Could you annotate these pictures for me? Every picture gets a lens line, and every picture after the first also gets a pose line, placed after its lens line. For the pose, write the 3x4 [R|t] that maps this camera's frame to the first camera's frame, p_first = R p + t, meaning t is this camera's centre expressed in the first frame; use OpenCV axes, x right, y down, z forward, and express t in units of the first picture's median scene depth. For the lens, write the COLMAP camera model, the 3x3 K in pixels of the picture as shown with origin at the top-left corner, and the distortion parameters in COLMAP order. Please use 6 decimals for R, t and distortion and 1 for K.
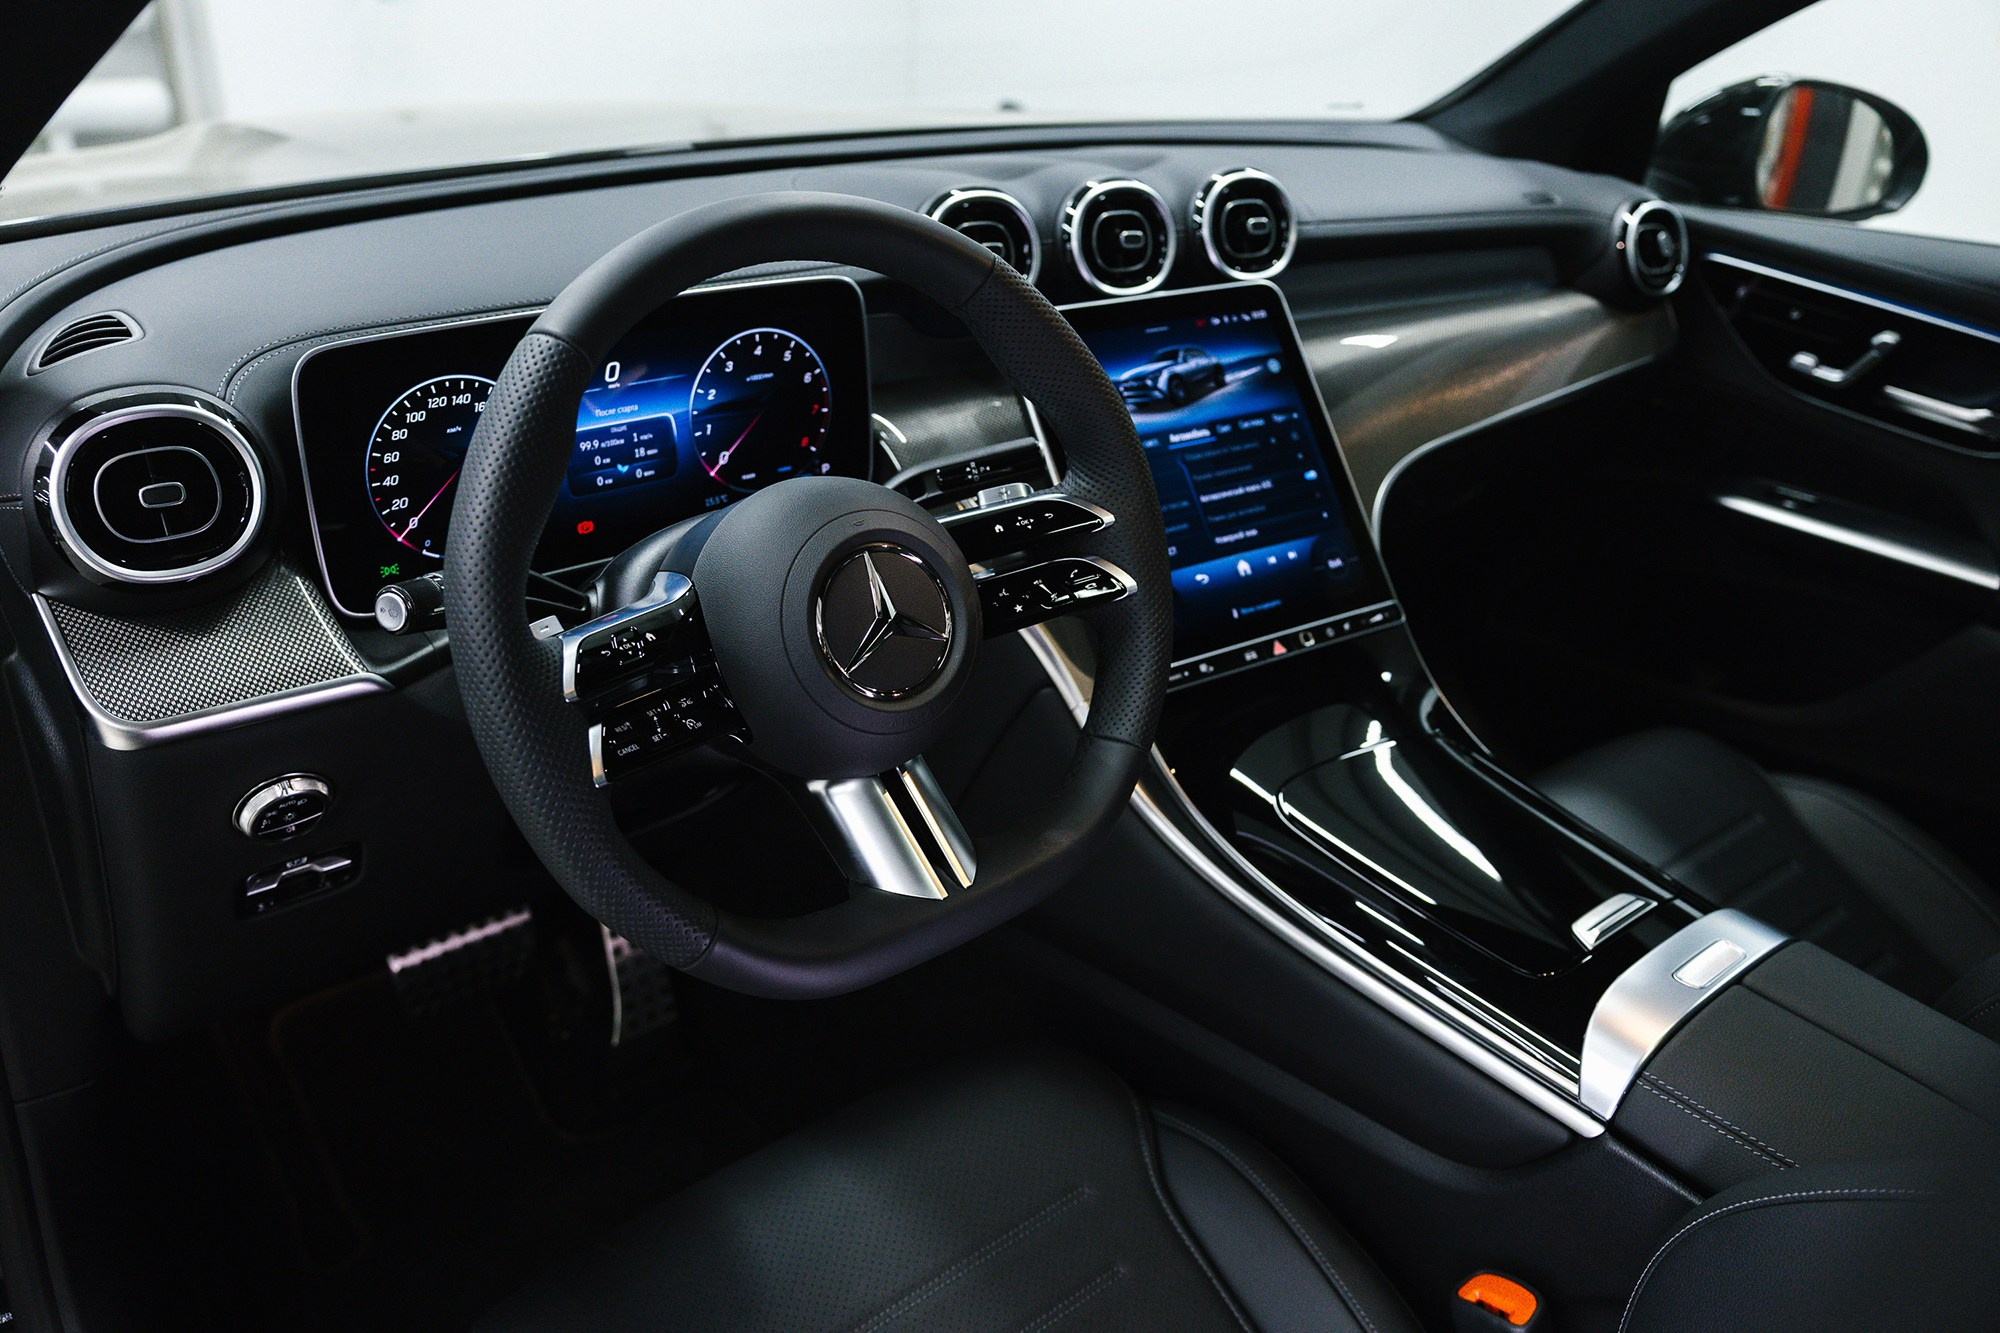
lens RADIAL K [[1622.7, 0, 1010.5], [0, 1622.7, 625.2], [0, 0, 1]] dist [0.007020, -0.008055]
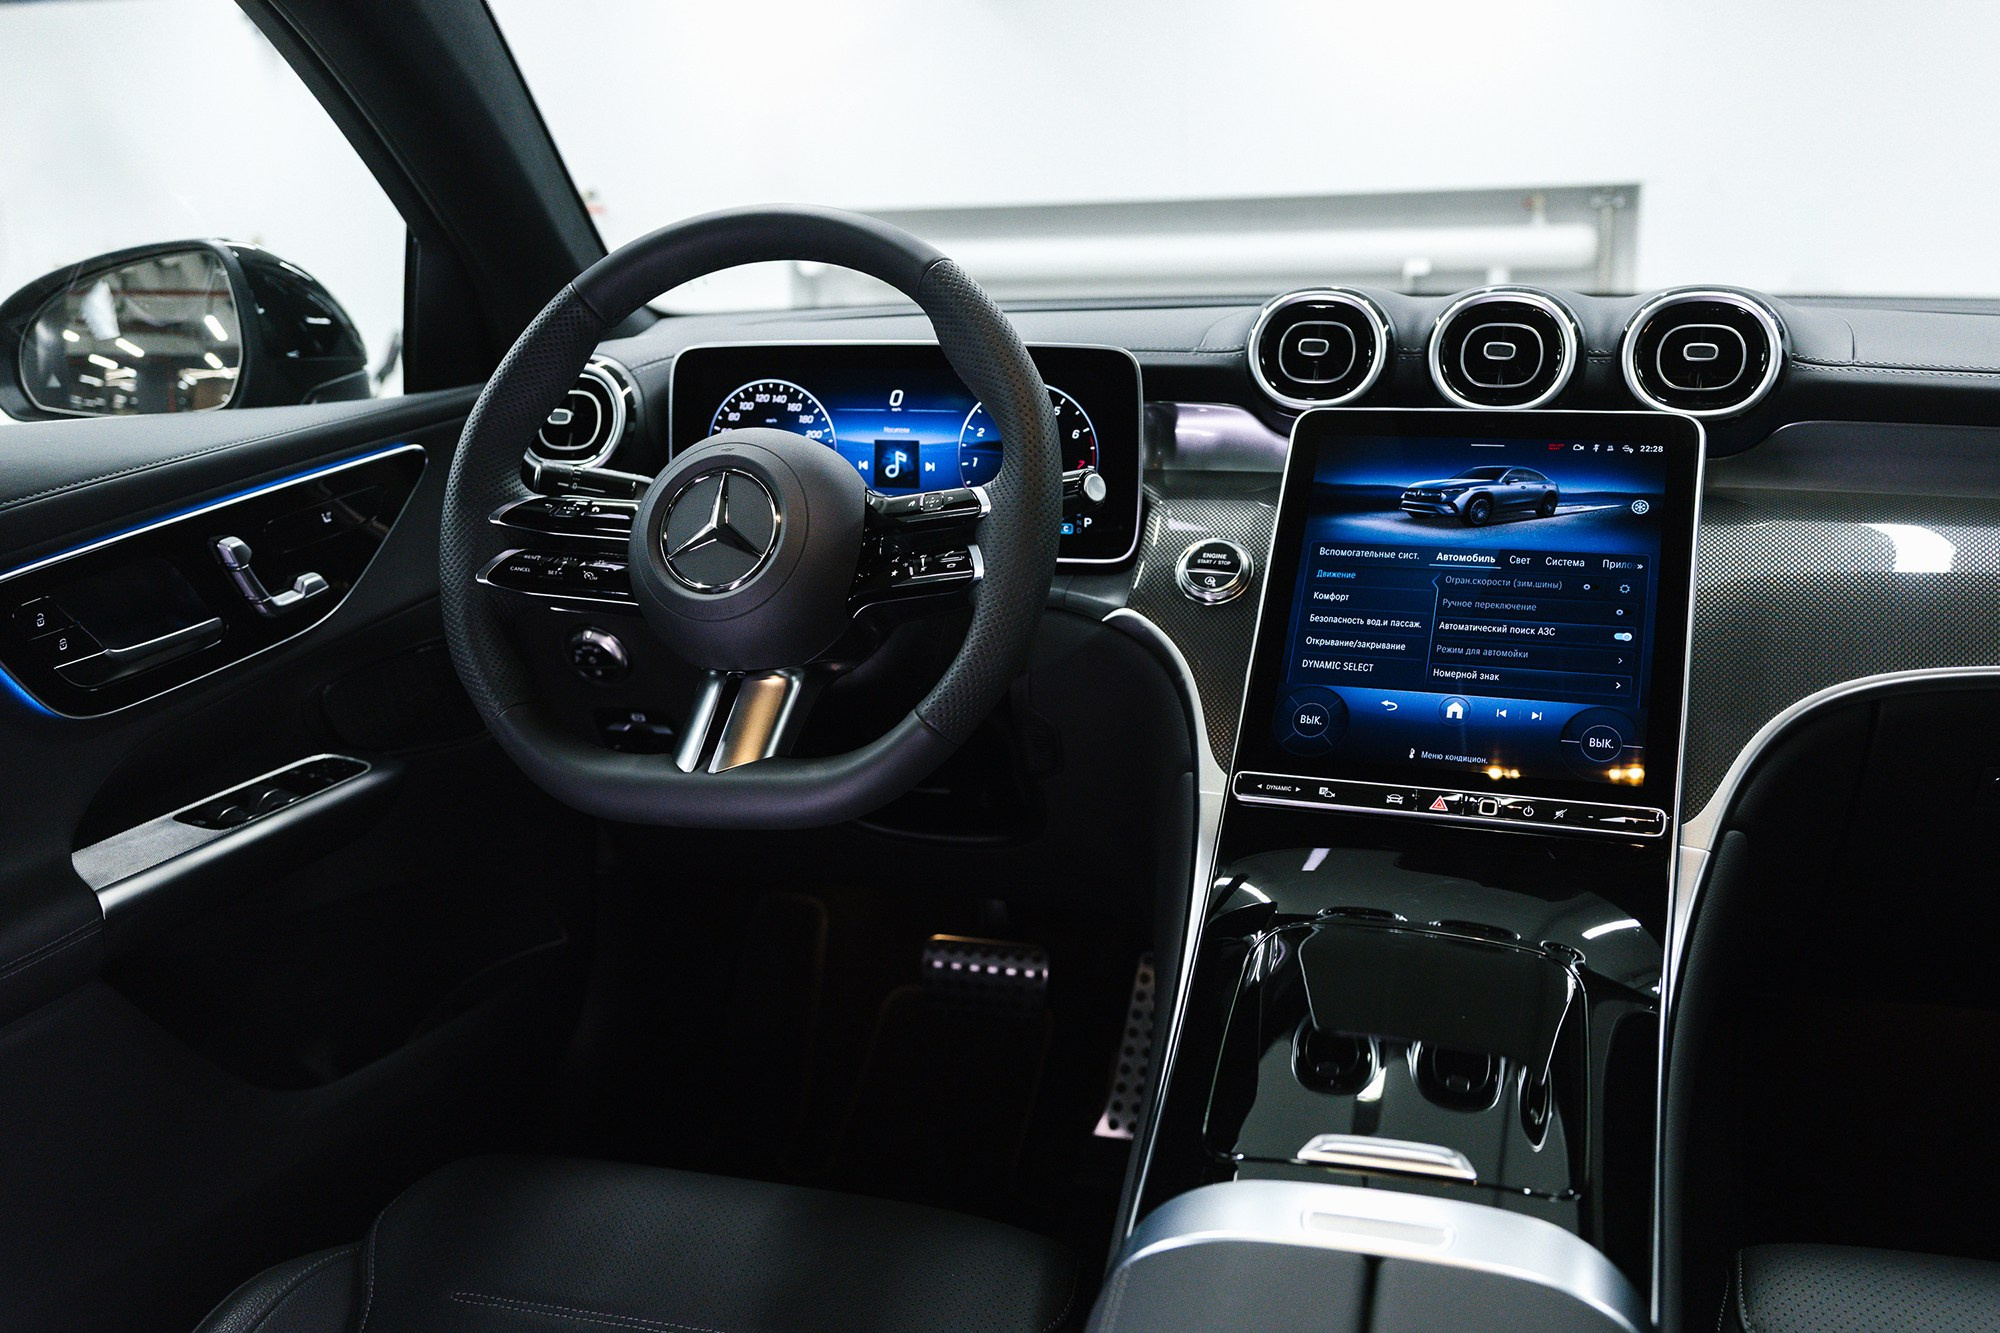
lens RADIAL K [[1622.7, 0, 1010.5], [0, 1622.7, 625.2], [0, 0, 1]] dist [0.007020, -0.008055]
pose [[0.573888, 0.142819, -0.806384, 0.757835], [-0.309476, 0.949480, -0.052085, 0.042109], [0.758206, 0.279447, 0.589095, 0.352775]]
